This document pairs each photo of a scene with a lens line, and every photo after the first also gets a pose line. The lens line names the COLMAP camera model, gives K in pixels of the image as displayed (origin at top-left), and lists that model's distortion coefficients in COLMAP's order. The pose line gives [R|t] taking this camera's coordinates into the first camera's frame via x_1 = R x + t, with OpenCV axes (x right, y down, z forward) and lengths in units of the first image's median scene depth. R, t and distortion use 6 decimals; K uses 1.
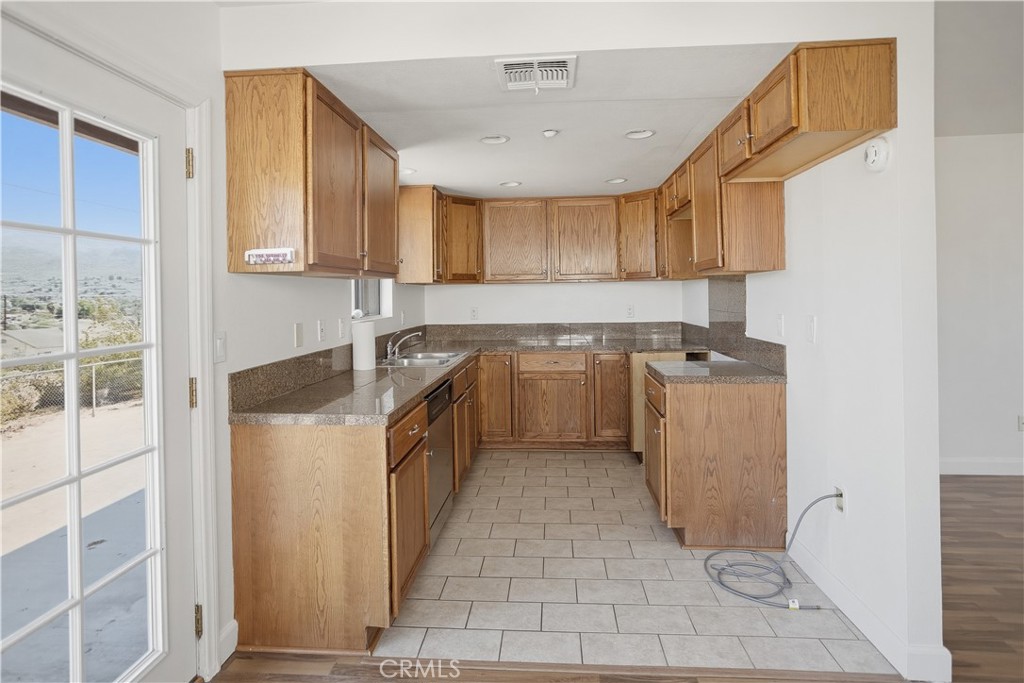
lens RADIAL K [[522.1, 0, 514.0], [0, 522.1, 290.0], [0, 0, 1]] dist [-0.028928, 0.019715]
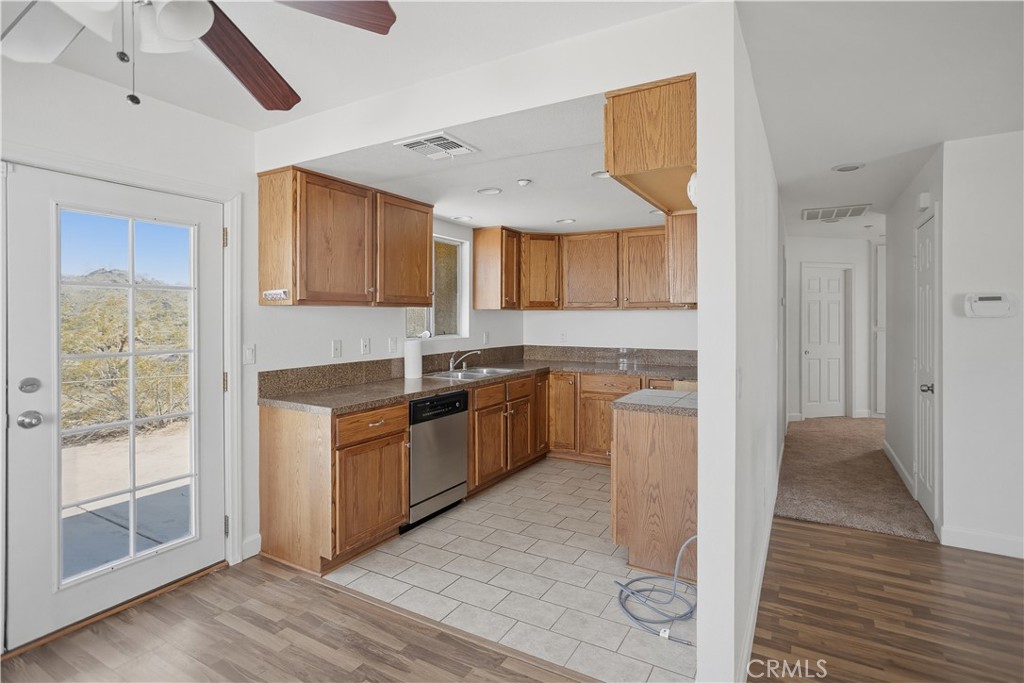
lens RADIAL K [[522.1, 0, 582.0], [0, 522.1, 311.6], [0, 0, 1]] dist [-0.028928, 0.019715]
pose [[0.910904, 0.011101, -0.412470, 0.725481], [-0.009465, 0.999937, 0.006008, -0.026395], [0.412511, -0.001569, 0.910951, 0.005350]]
